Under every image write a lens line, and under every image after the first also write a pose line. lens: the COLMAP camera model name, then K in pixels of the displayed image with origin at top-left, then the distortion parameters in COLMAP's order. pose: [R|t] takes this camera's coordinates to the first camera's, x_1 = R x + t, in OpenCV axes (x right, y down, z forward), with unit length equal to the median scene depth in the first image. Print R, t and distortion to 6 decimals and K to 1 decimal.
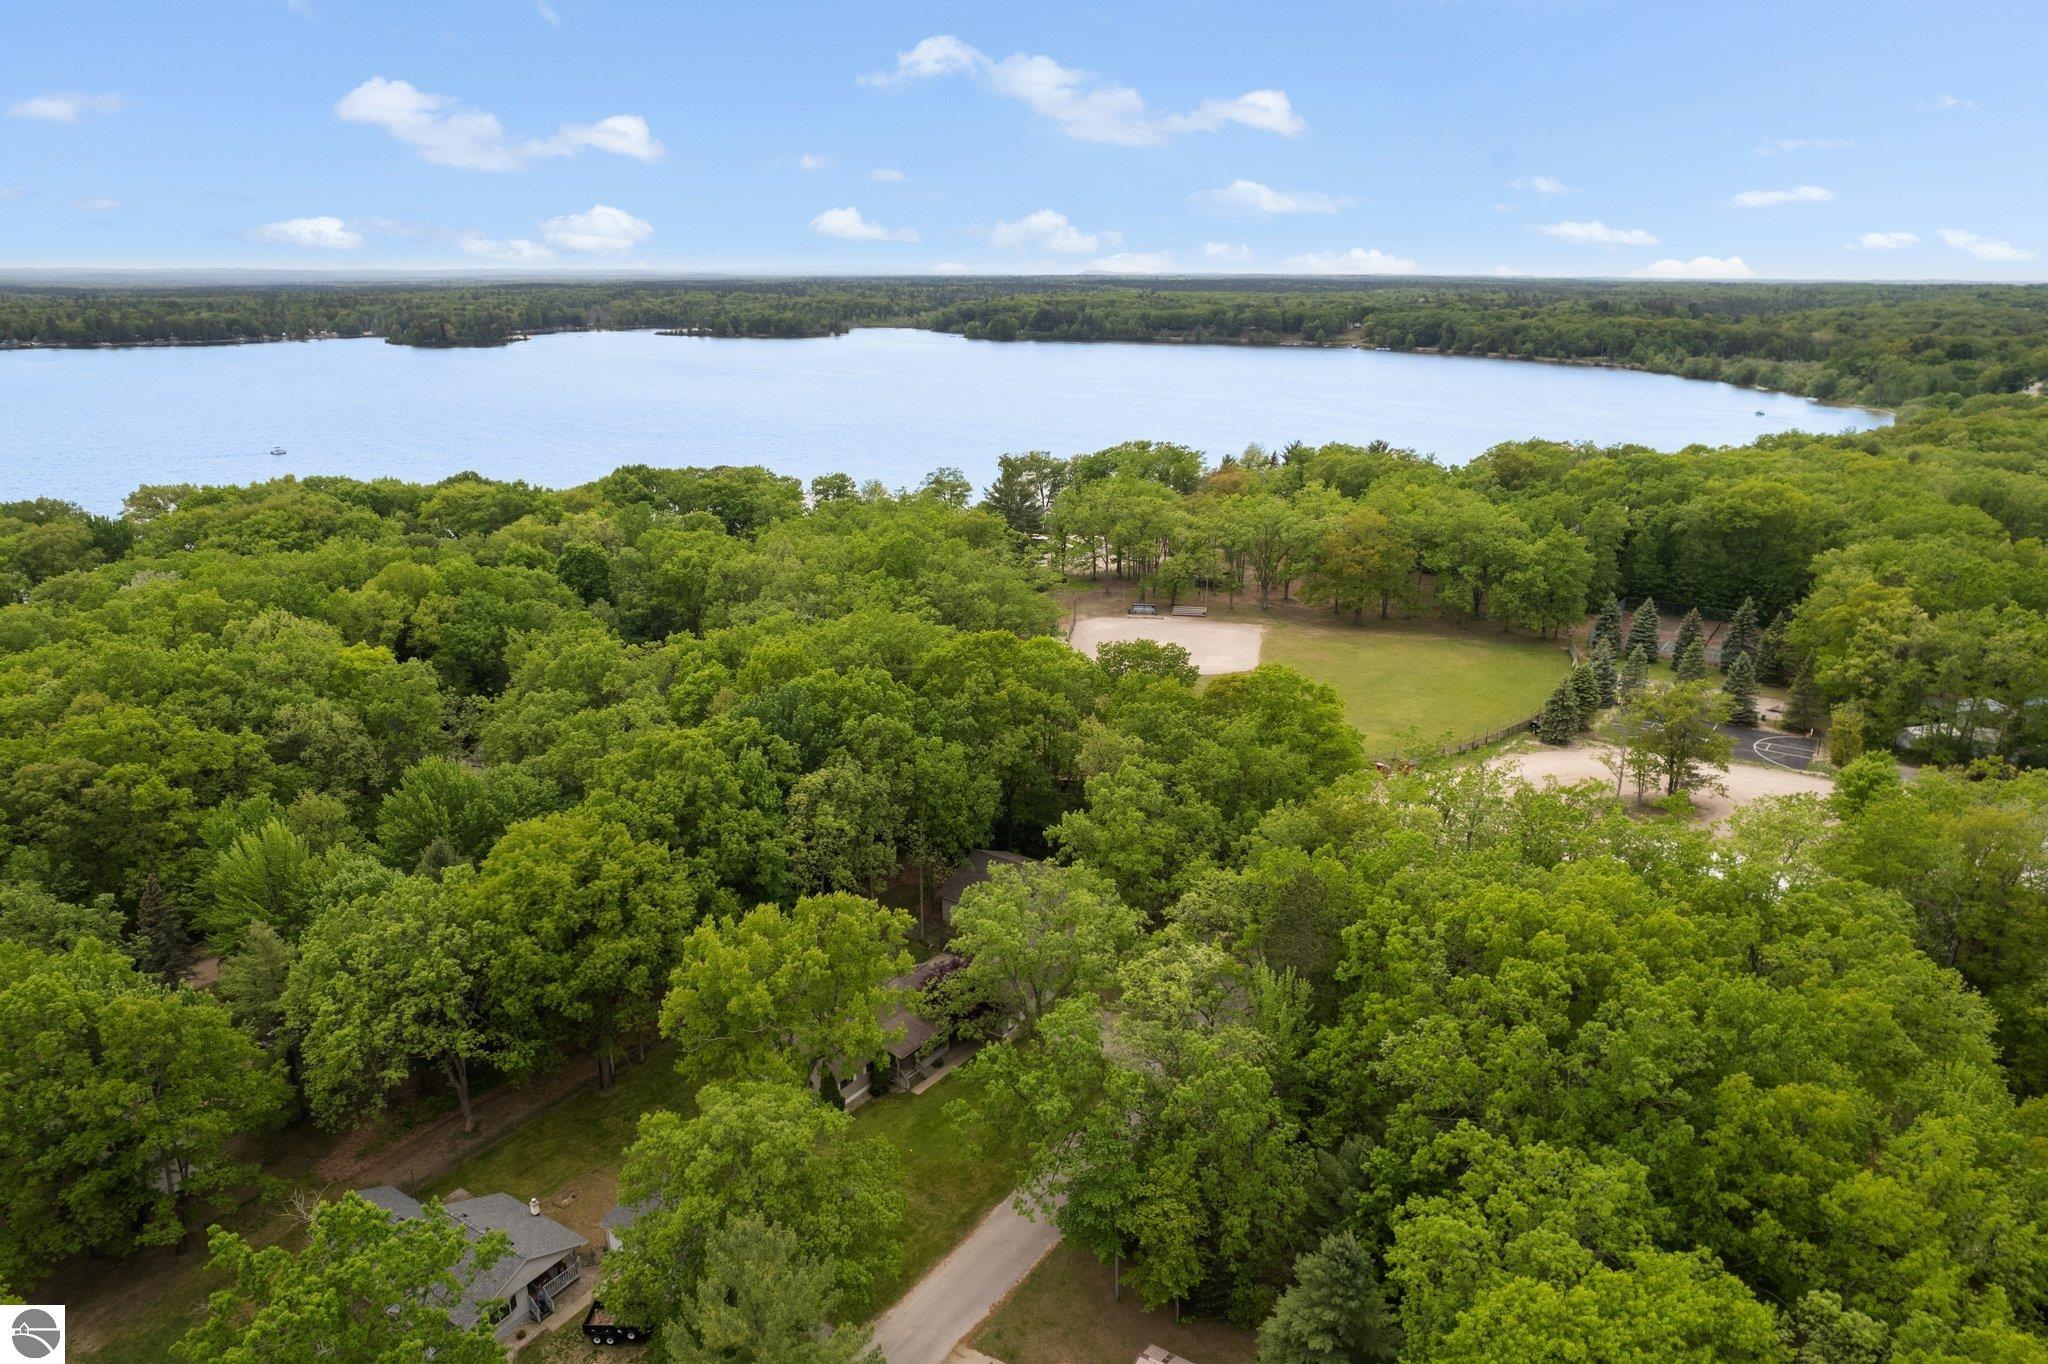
lens RADIAL K [[1341.5, 0, 1026.8], [0, 1341.5, 697.5], [0, 0, 1]] dist [-0.072568, 0.066399]
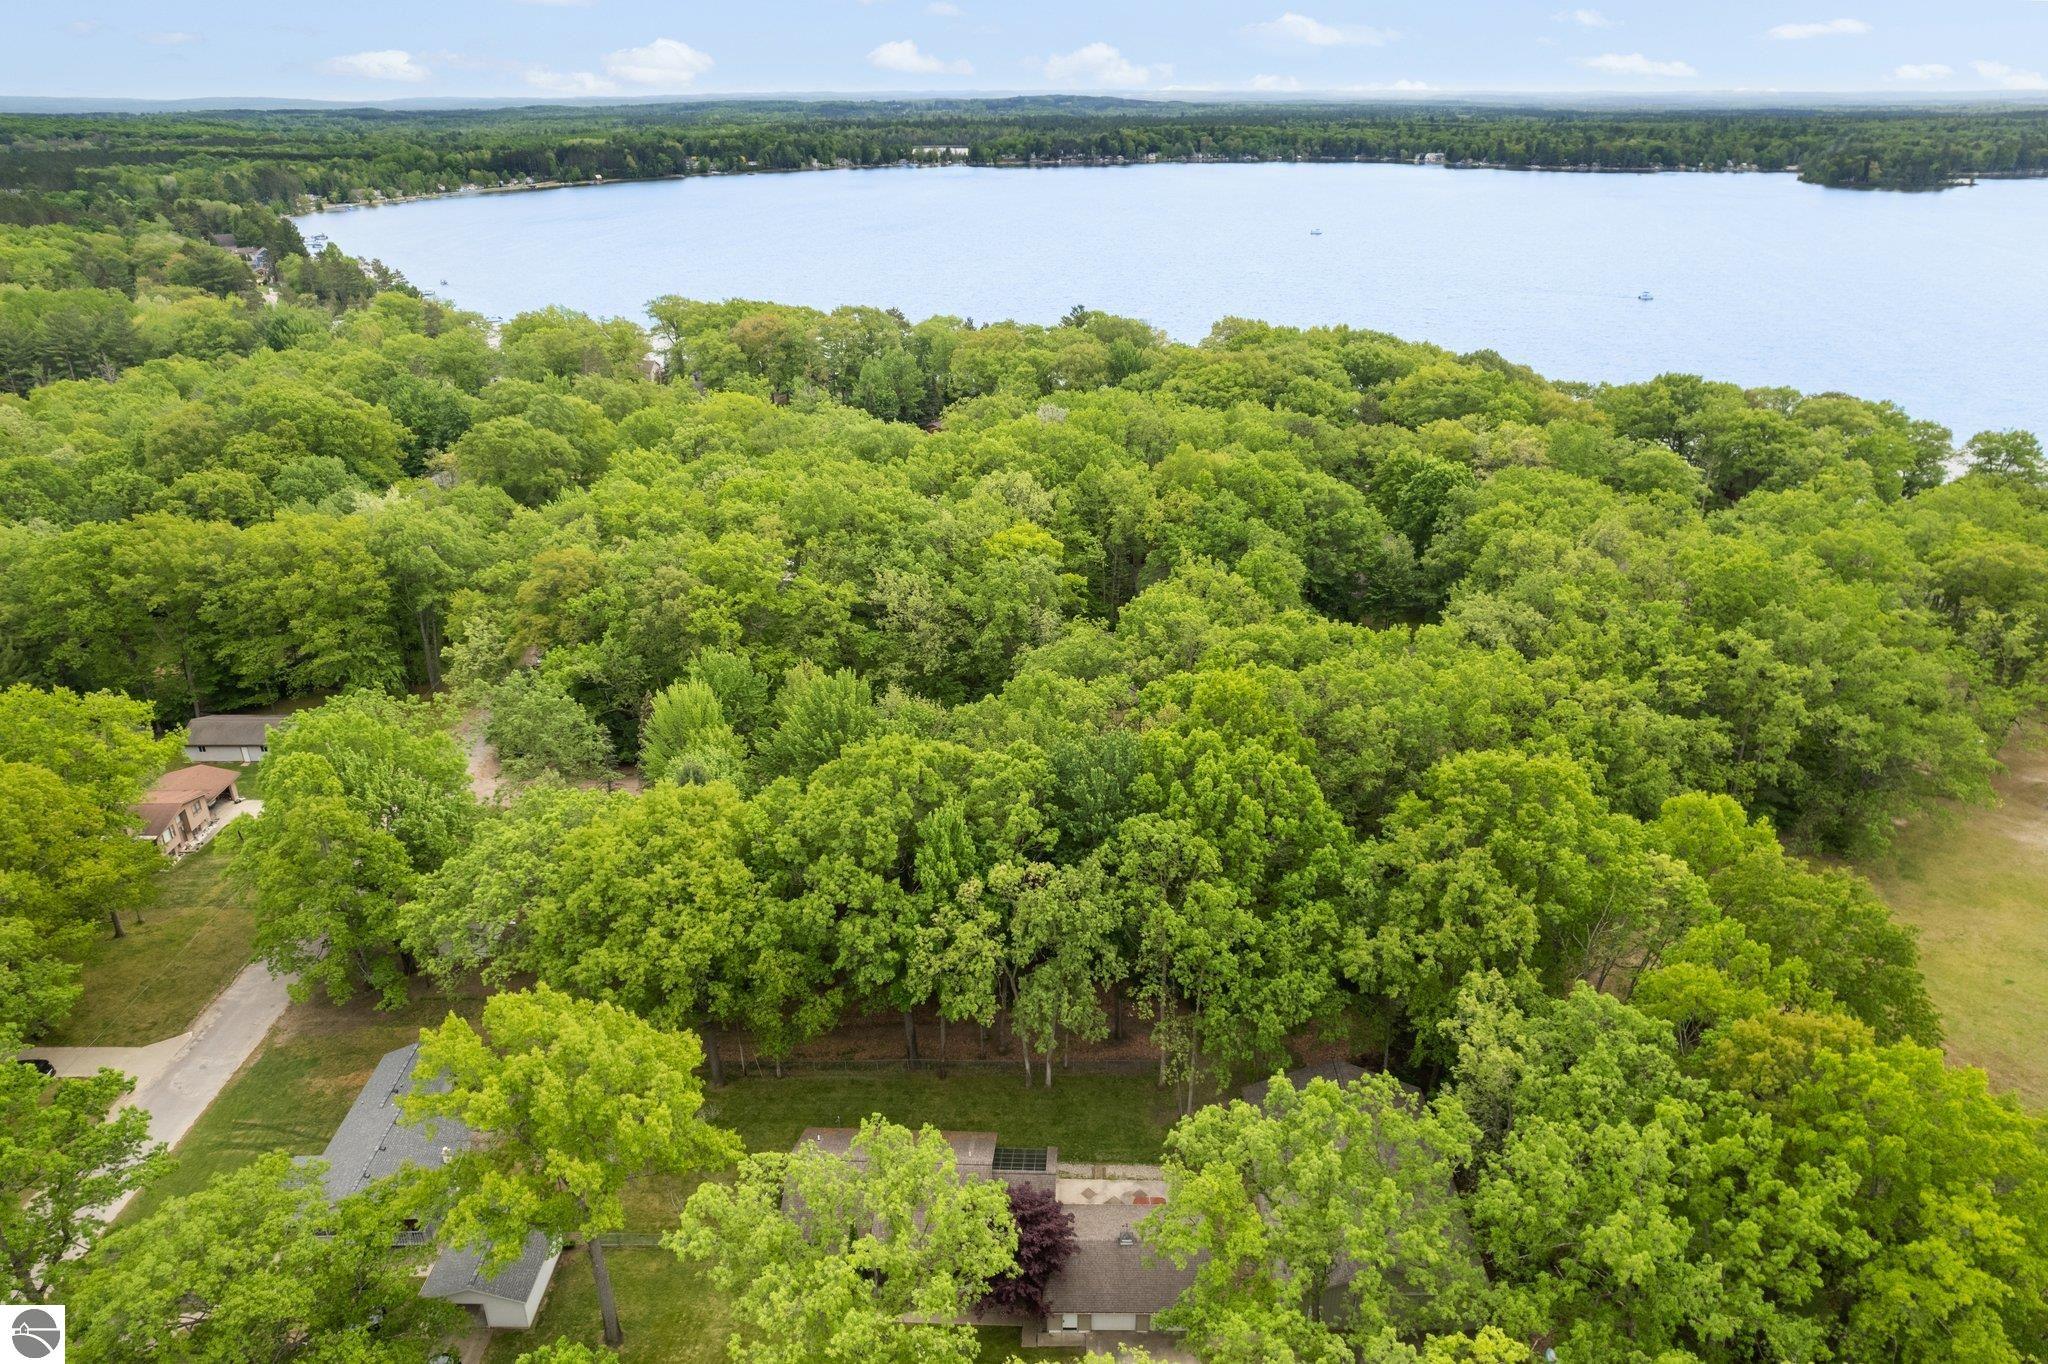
lens RADIAL K [[1360.0, 0, 1039.7], [0, 1360.0, 681.5], [0, 0, 1]] dist [-0.085010, 0.073021]
pose [[0.554703, 0.329725, -0.763928, 0.218721], [-0.248451, 0.941880, 0.226127, -0.119228], [0.794089, 0.064365, 0.604384, 0.315956]]
